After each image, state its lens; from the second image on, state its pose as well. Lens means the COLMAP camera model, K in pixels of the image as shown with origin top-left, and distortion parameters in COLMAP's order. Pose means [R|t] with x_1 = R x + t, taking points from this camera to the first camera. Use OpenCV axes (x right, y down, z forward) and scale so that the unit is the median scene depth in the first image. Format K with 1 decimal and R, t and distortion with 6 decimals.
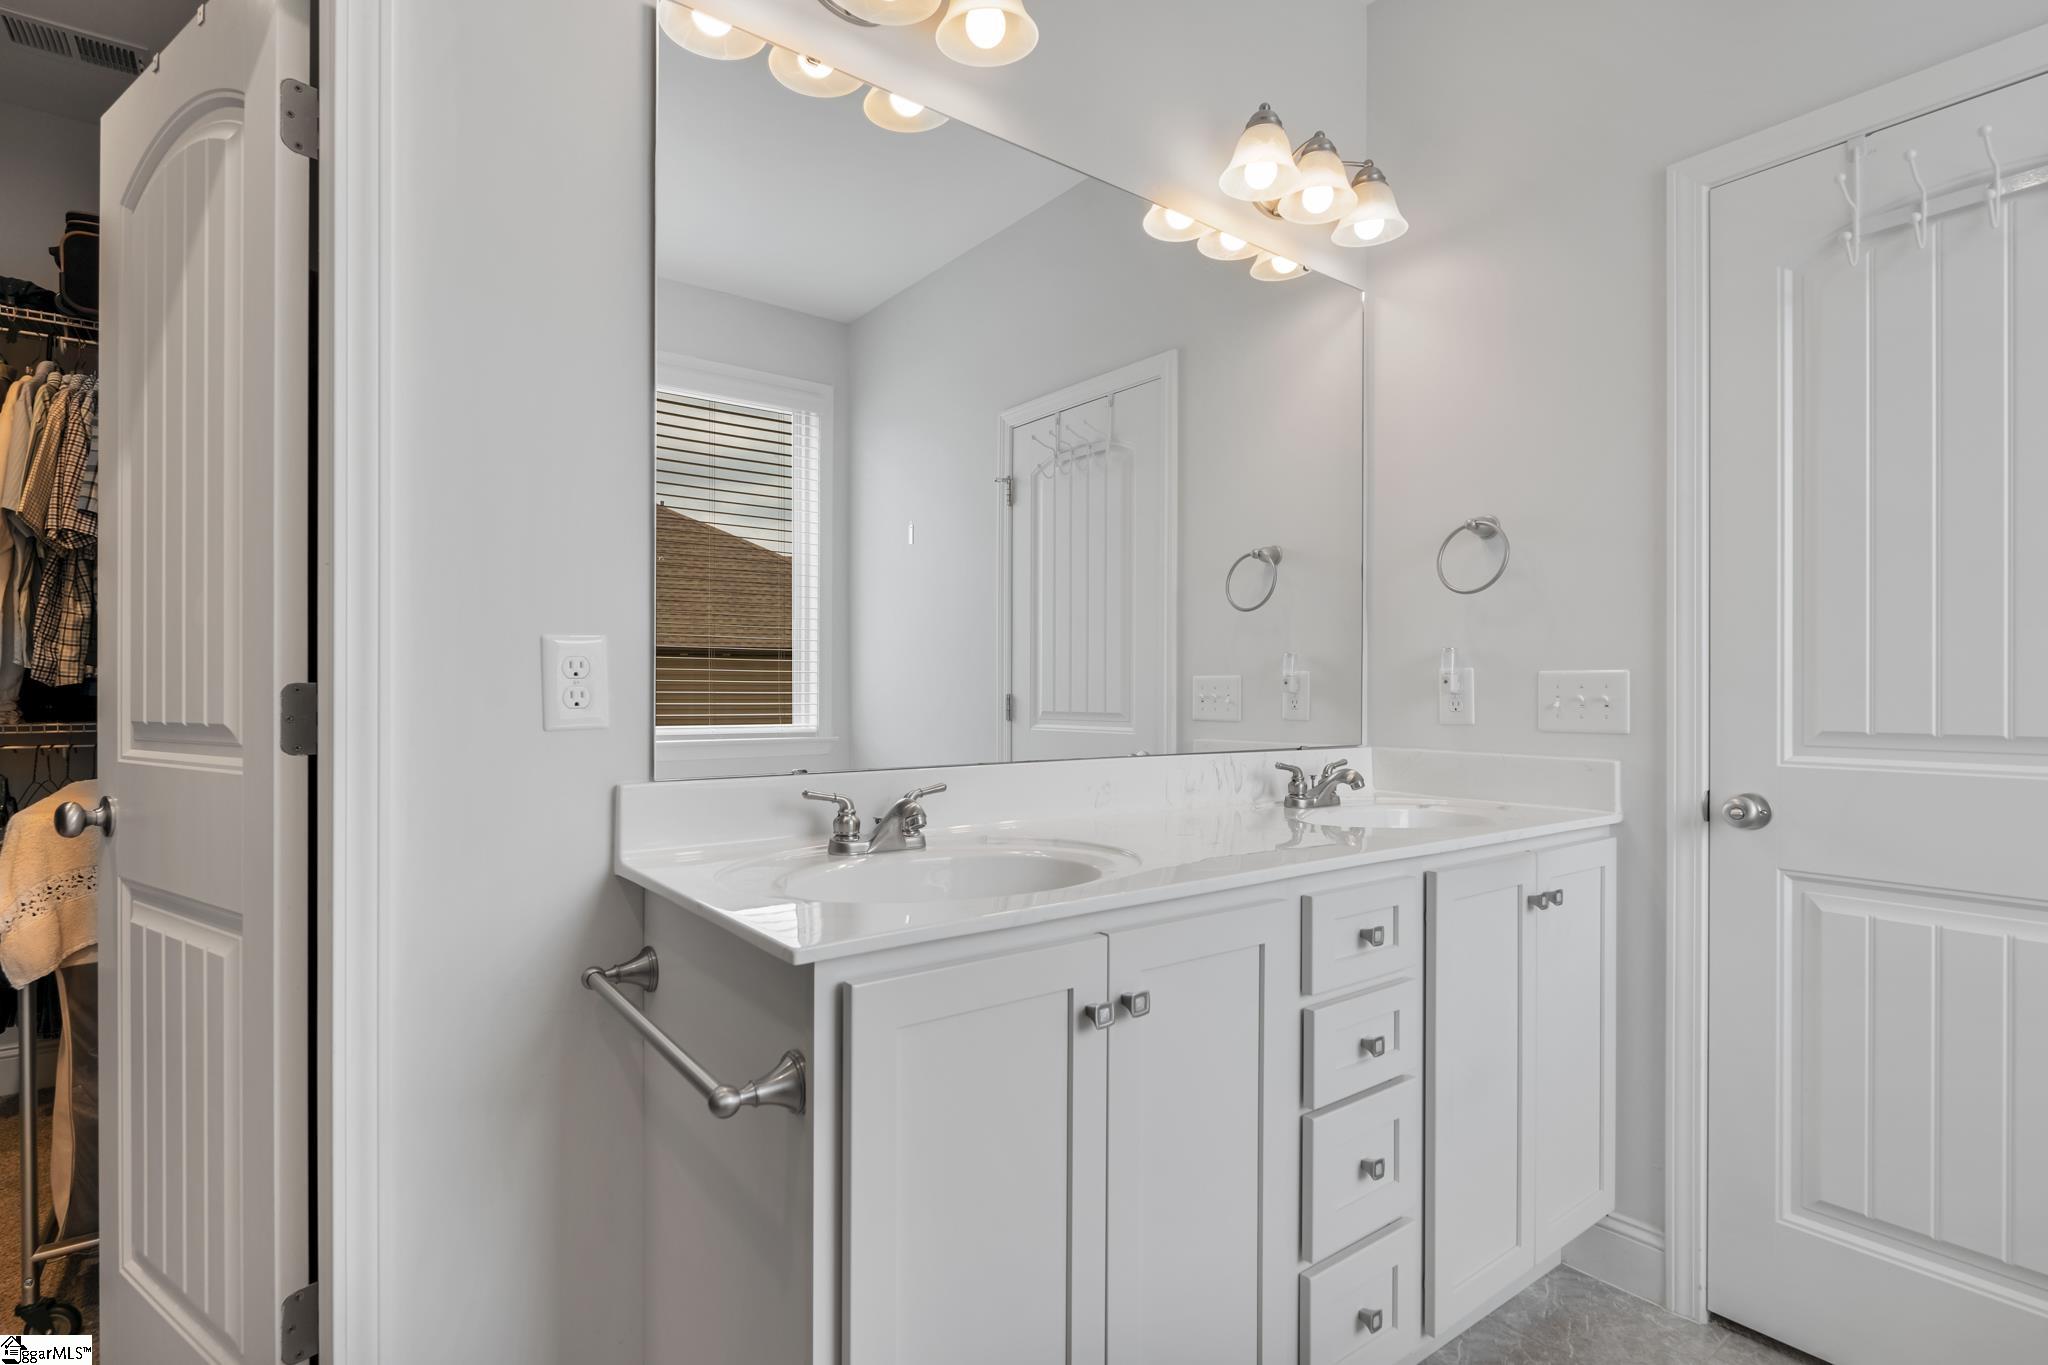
lens RADIAL K [[979.3, 0, 1030.1], [0, 979.3, 693.5], [0, 0, 1]] dist [0.000647, 0.000135]
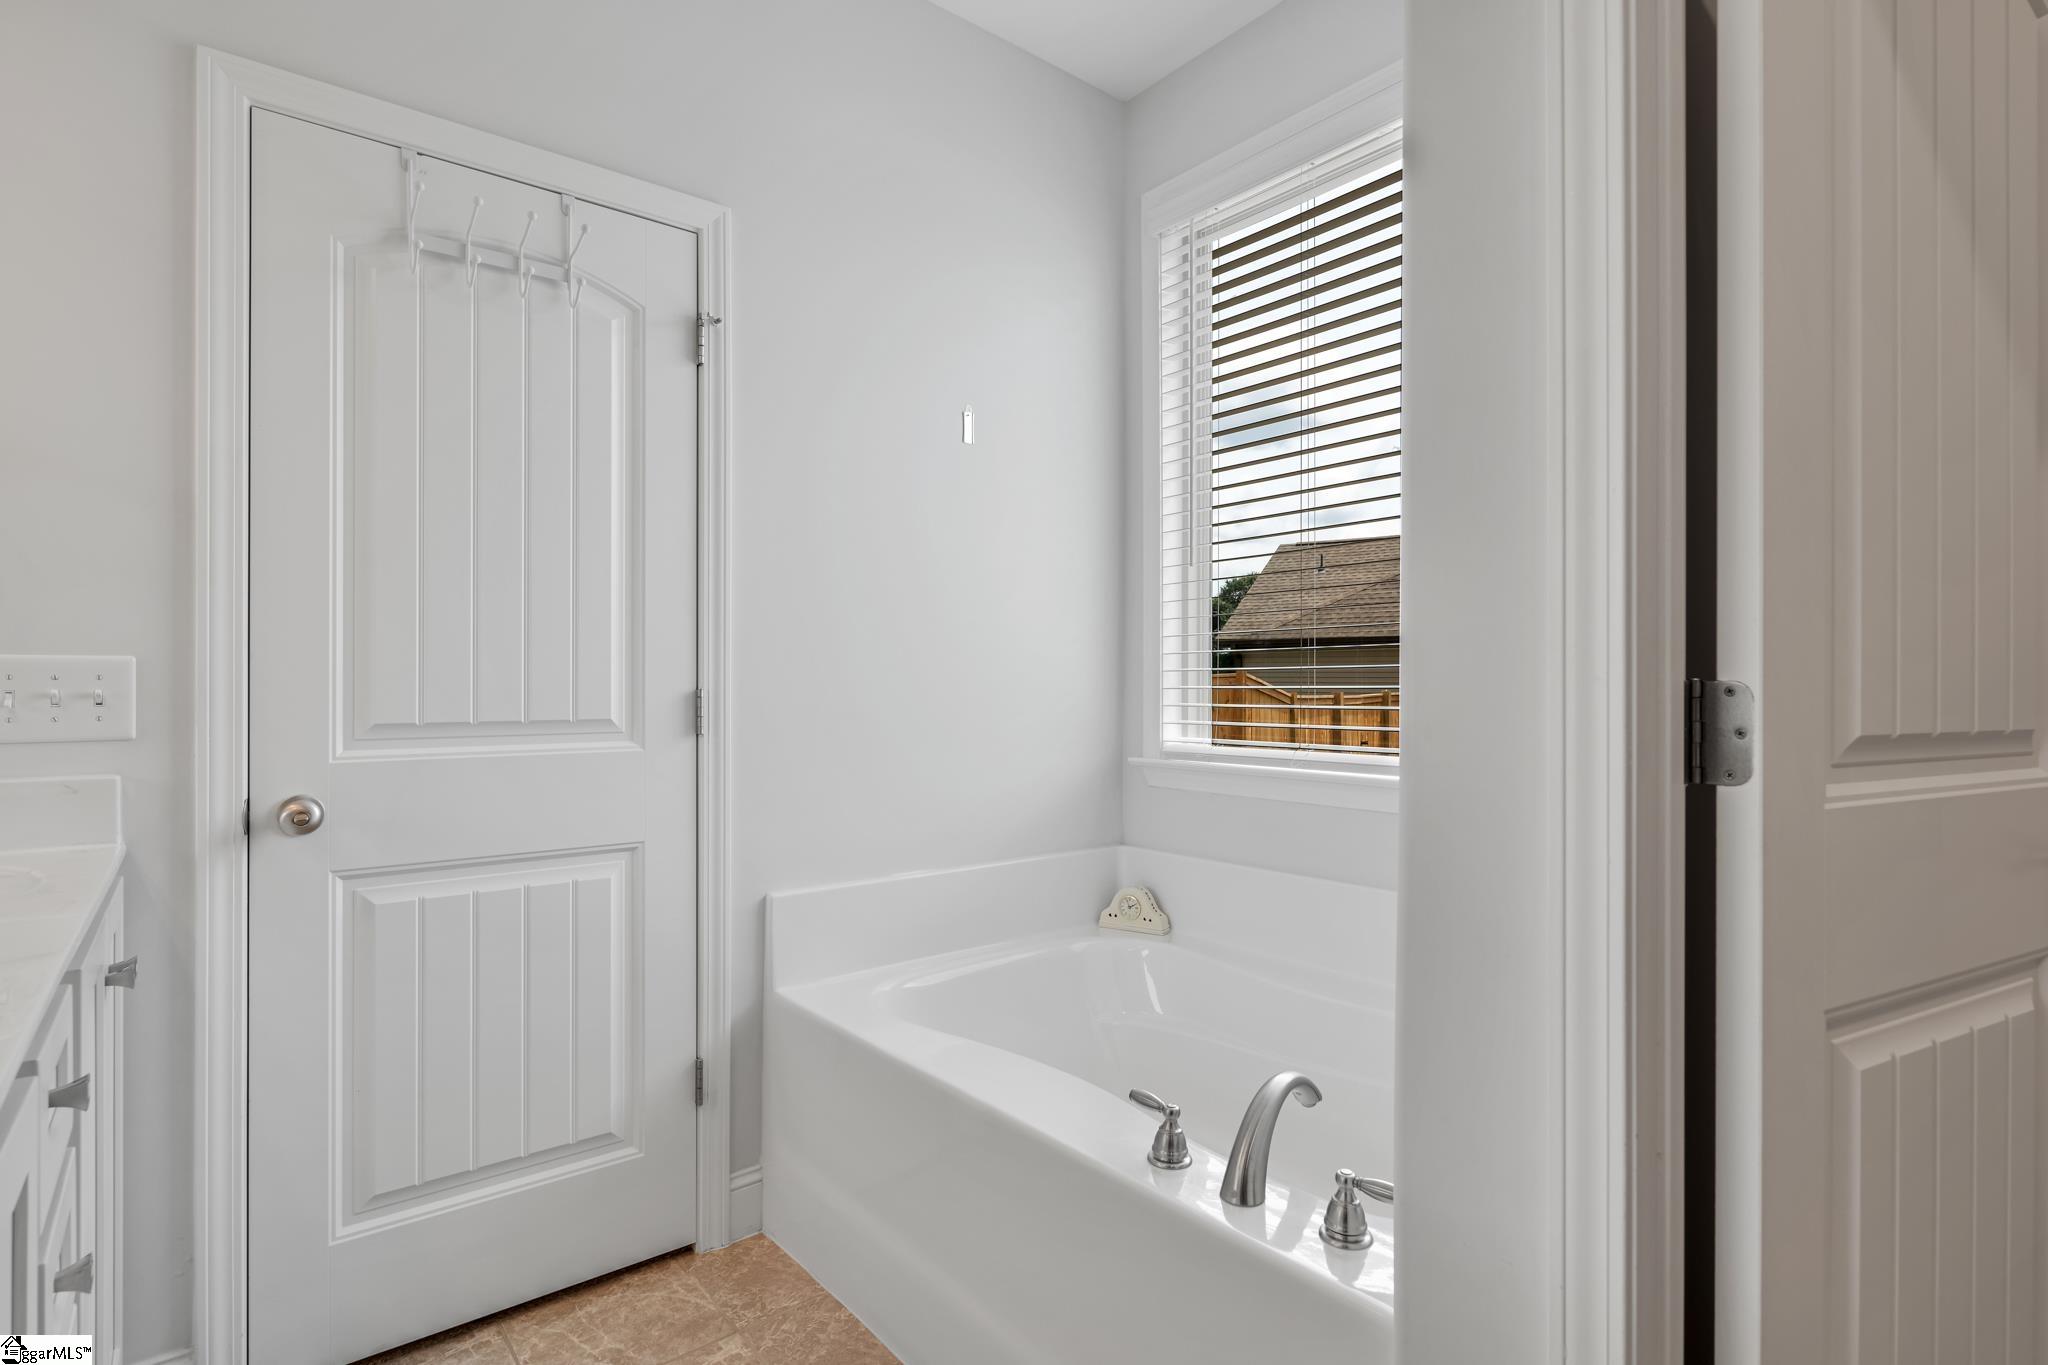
lens RADIAL K [[1056.8, 0, 1032.3], [0, 1056.8, 685.4], [0, 0, 1]] dist [0.003406, 0.000007]
pose [[-0.031563, -0.003301, 0.999496, -0.281754], [0.002781, 0.999990, 0.003391, -0.002468], [-0.999498, 0.002887, -0.031553, 0.356573]]
